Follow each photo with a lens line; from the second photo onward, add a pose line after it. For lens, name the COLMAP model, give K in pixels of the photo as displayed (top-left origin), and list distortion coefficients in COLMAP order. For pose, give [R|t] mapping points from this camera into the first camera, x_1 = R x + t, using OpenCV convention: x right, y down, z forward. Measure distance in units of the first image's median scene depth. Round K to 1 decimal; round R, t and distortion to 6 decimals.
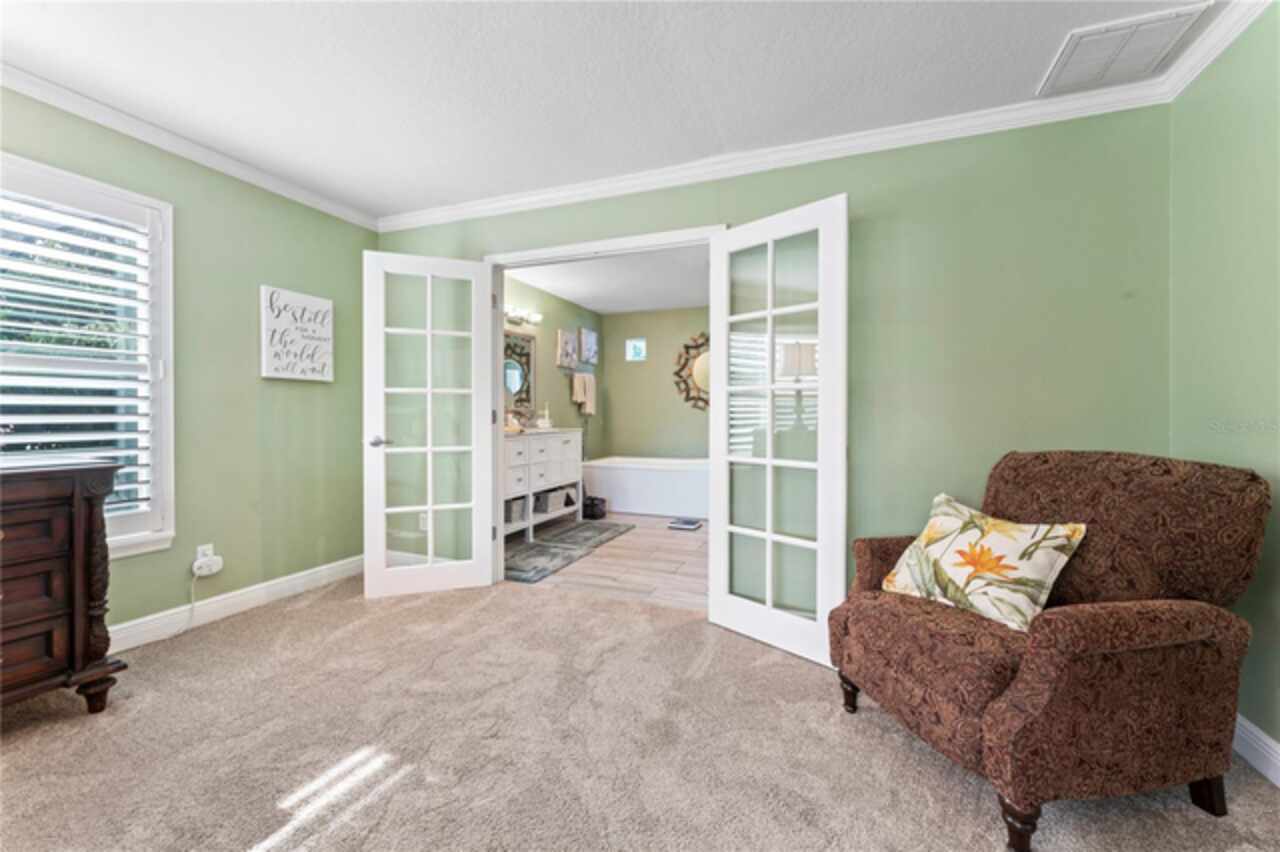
lens RADIAL K [[514.8, 0, 631.0], [0, 514.8, 423.5], [0, 0, 1]] dist [-0.013068, -0.000441]
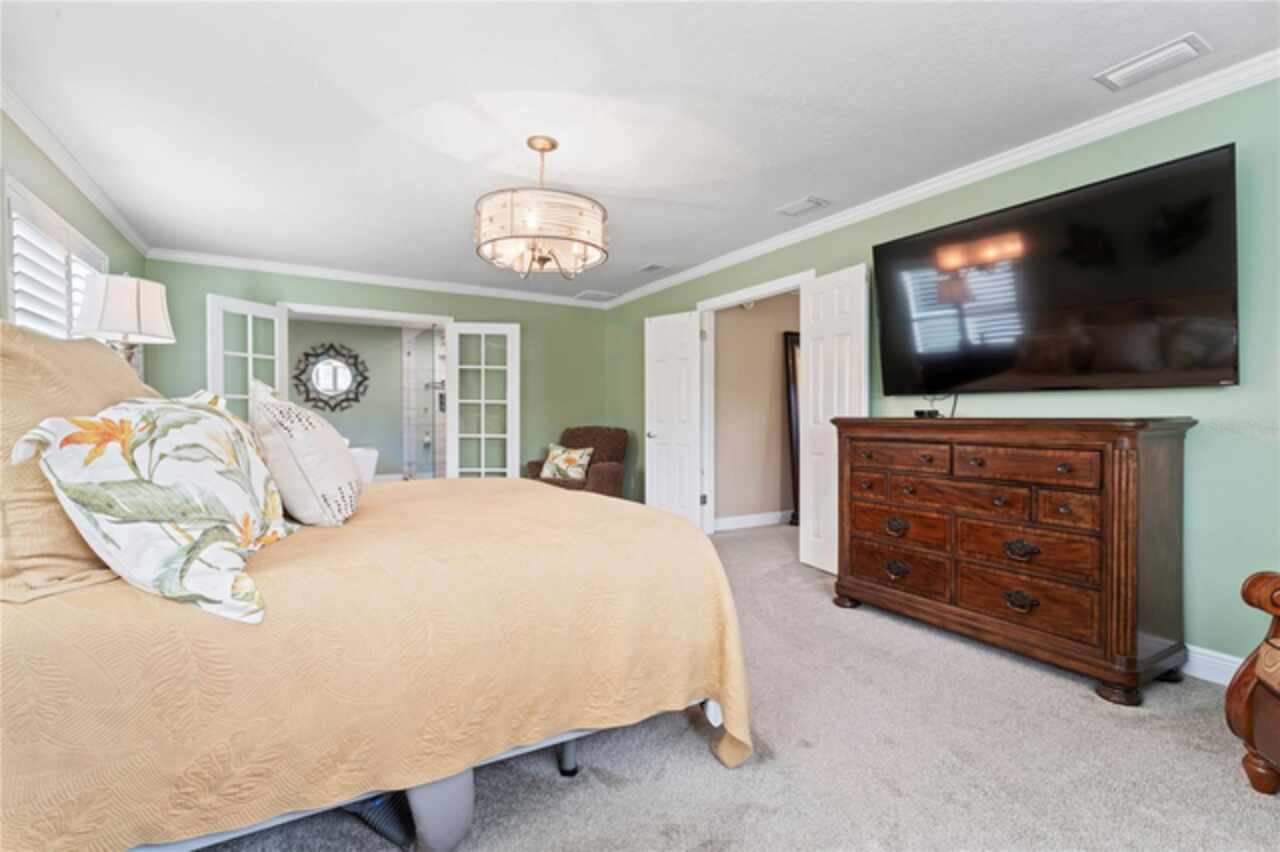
lens RADIAL K [[591.8, 0, 641.2], [0, 591.8, 422.7], [0, 0, 1]] dist [0.001794, 0.000079]
pose [[0.608464, -0.012573, 0.793482, -0.489382], [0.012790, 0.999900, 0.006036, 0.004550], [-0.793478, 0.006475, 0.608564, -0.395475]]
